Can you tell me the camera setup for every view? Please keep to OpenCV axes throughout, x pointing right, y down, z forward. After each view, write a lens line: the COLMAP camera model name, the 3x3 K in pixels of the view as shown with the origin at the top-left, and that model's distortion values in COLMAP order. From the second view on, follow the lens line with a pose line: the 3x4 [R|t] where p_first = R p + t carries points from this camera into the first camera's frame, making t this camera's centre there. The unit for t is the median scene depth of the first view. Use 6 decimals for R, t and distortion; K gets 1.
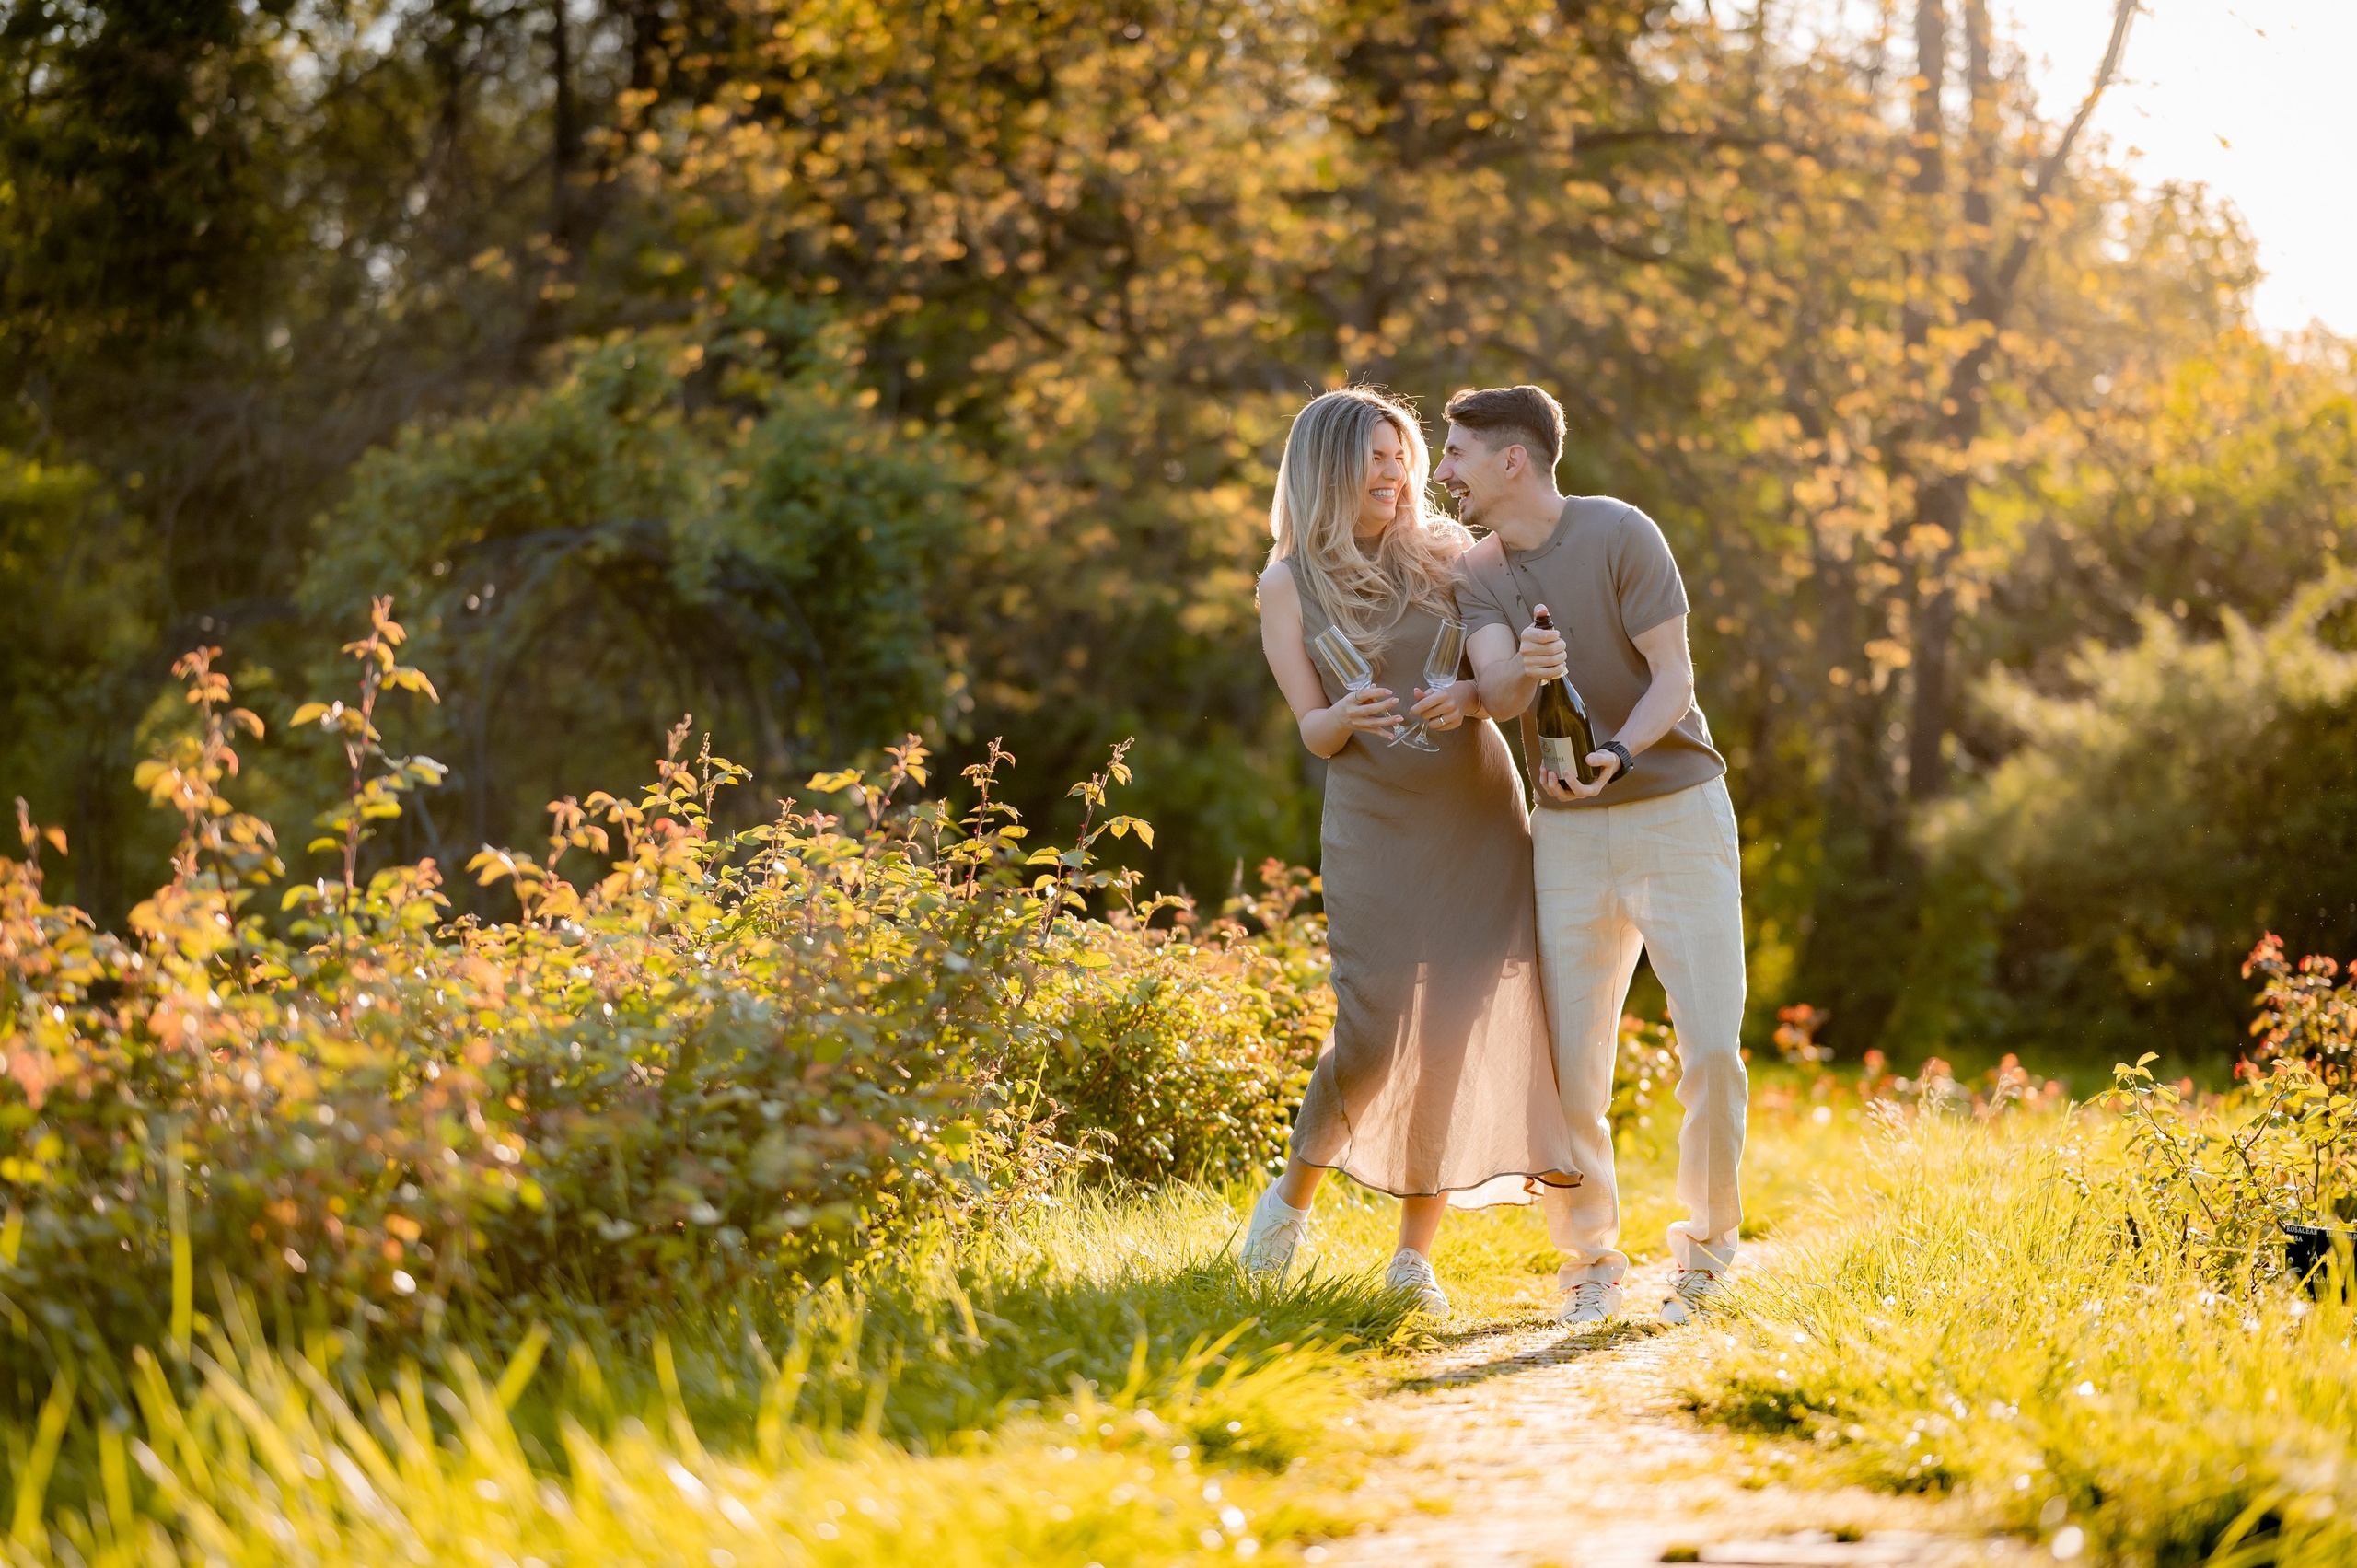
lens RADIAL K [[5485.8, 0, 1271.3], [0, 5485.8, 778.9], [0, 0, 1]] dist [-0.017203, -0.478044]
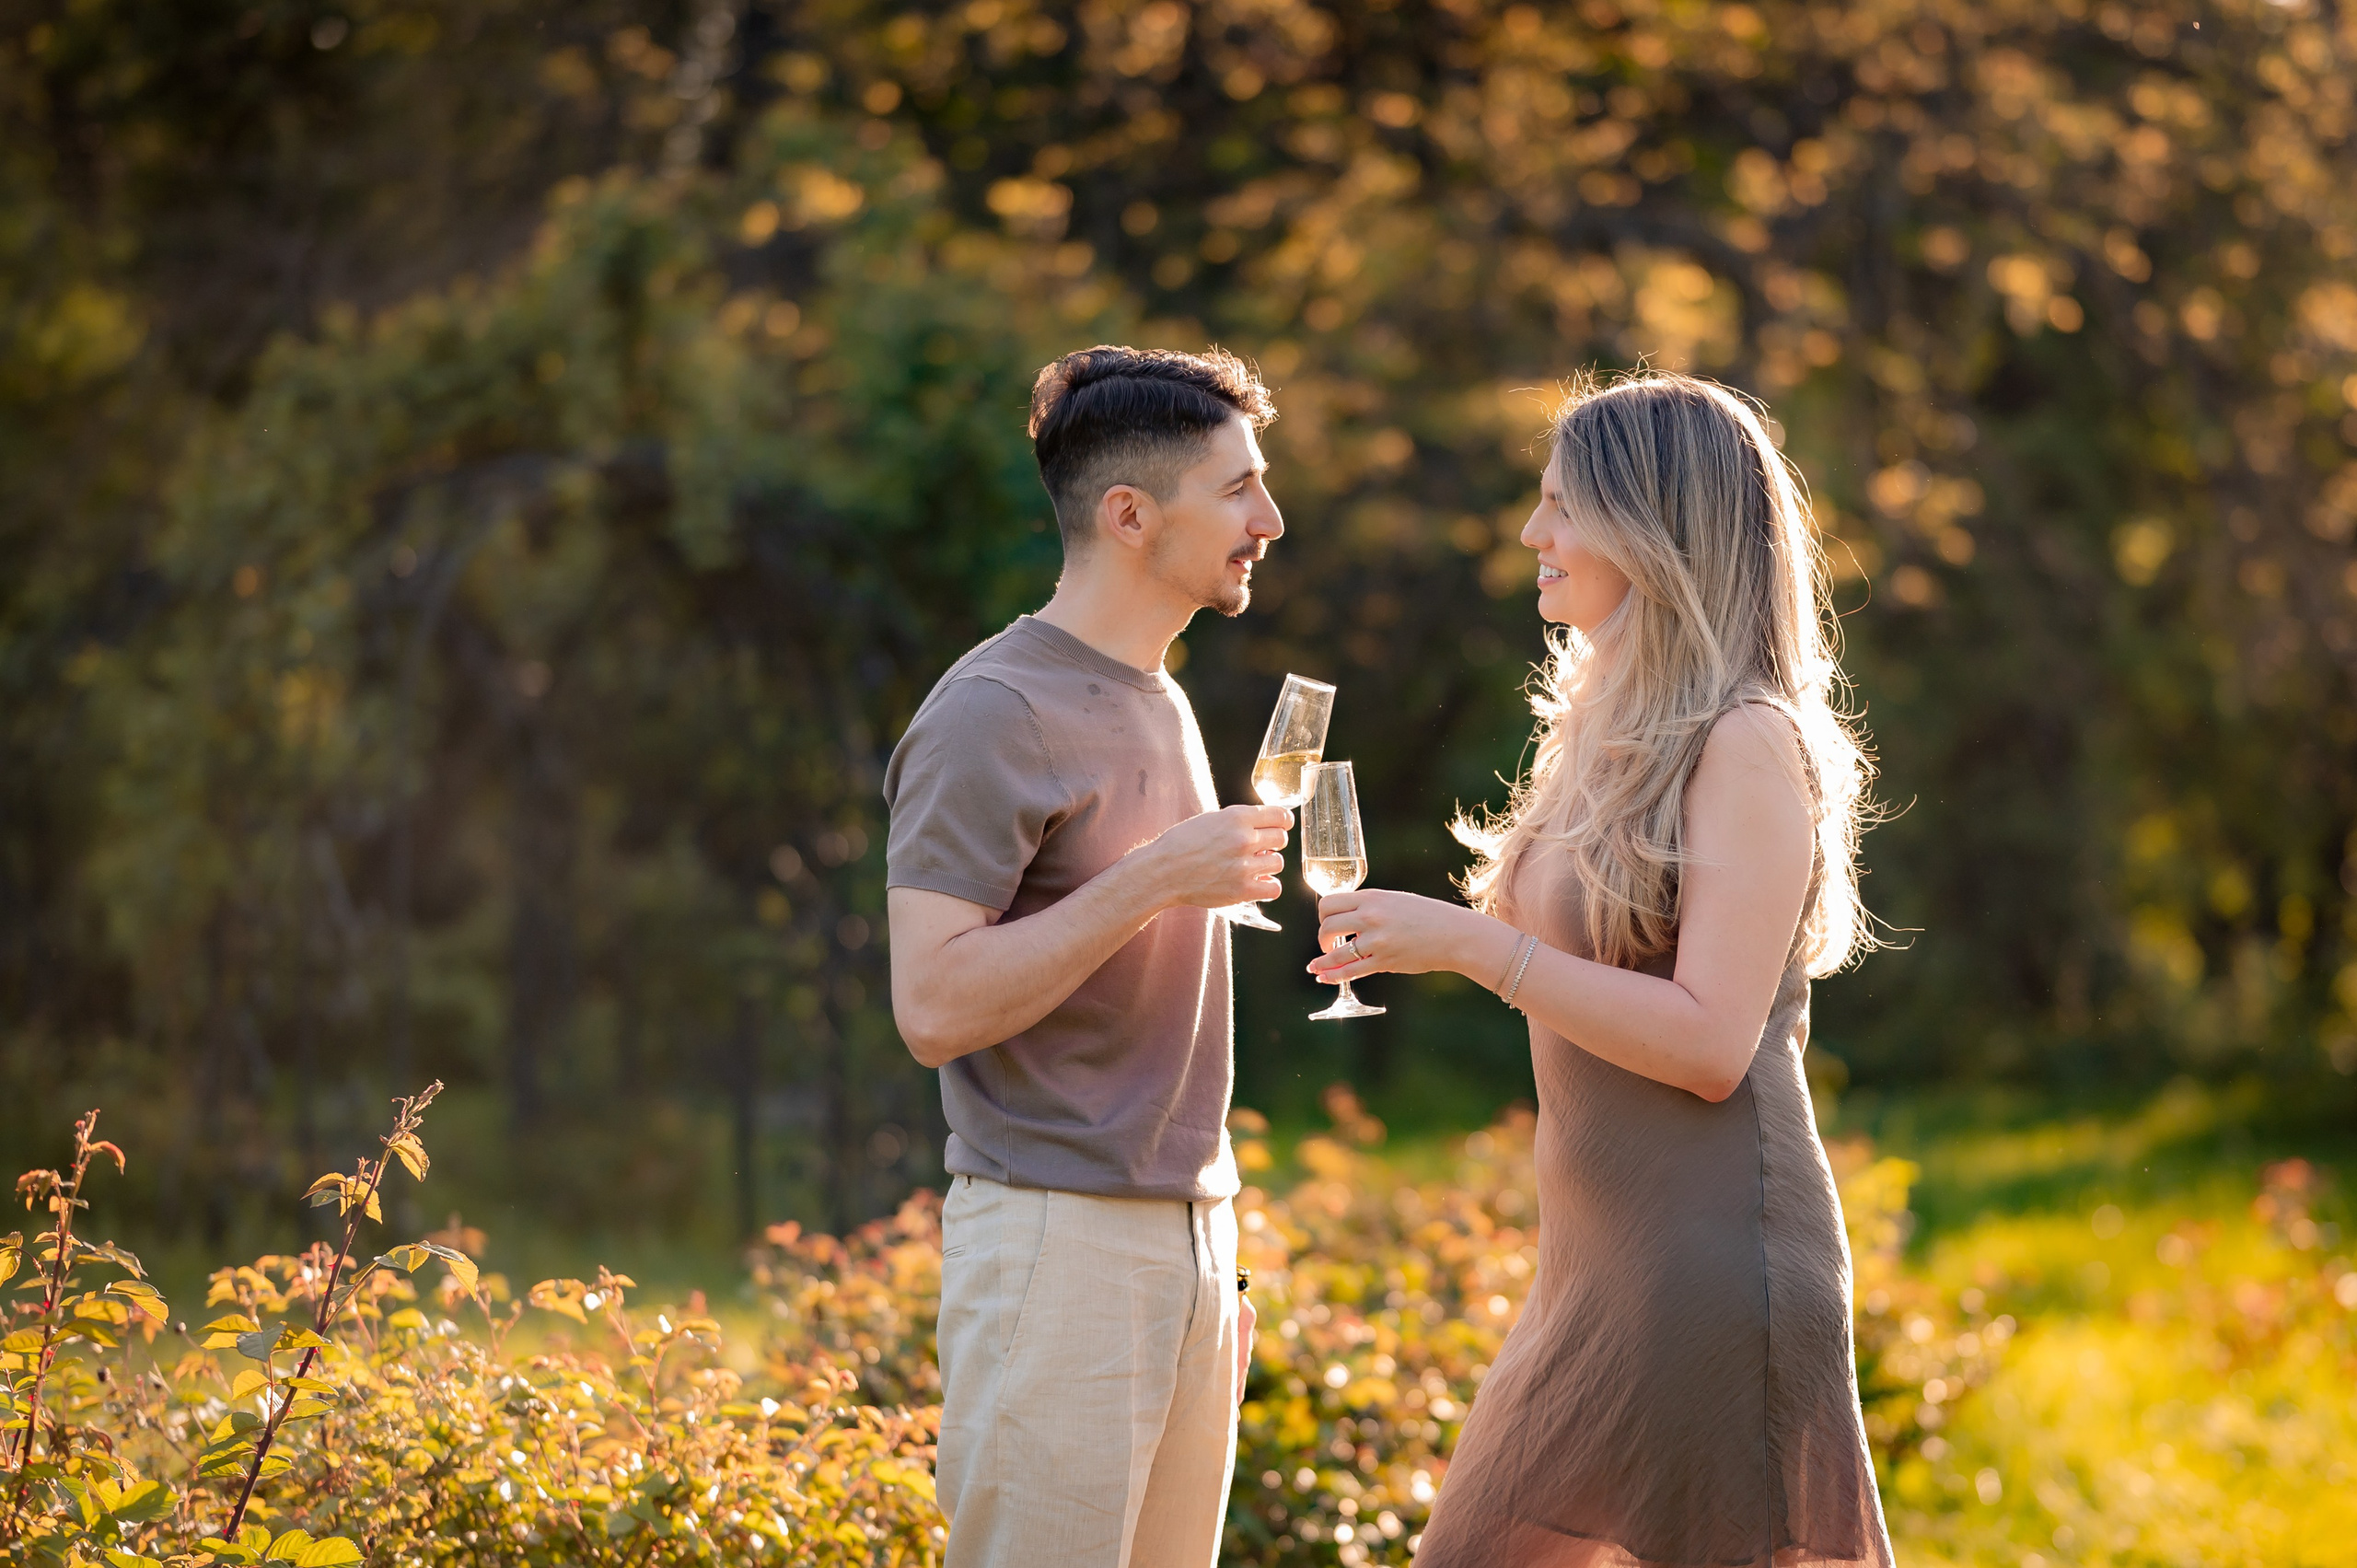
lens RADIAL K [[6098.6, 0, 1564.7], [0, 6098.6, 782.5], [0, 0, 1]] dist [-0.059914, 0.262745]
pose [[0.997556, 0.007332, -0.069479, 0.048163], [-0.005566, 0.999658, 0.025569, -0.020816], [0.069643, -0.025119, 0.997256, 0.195343]]
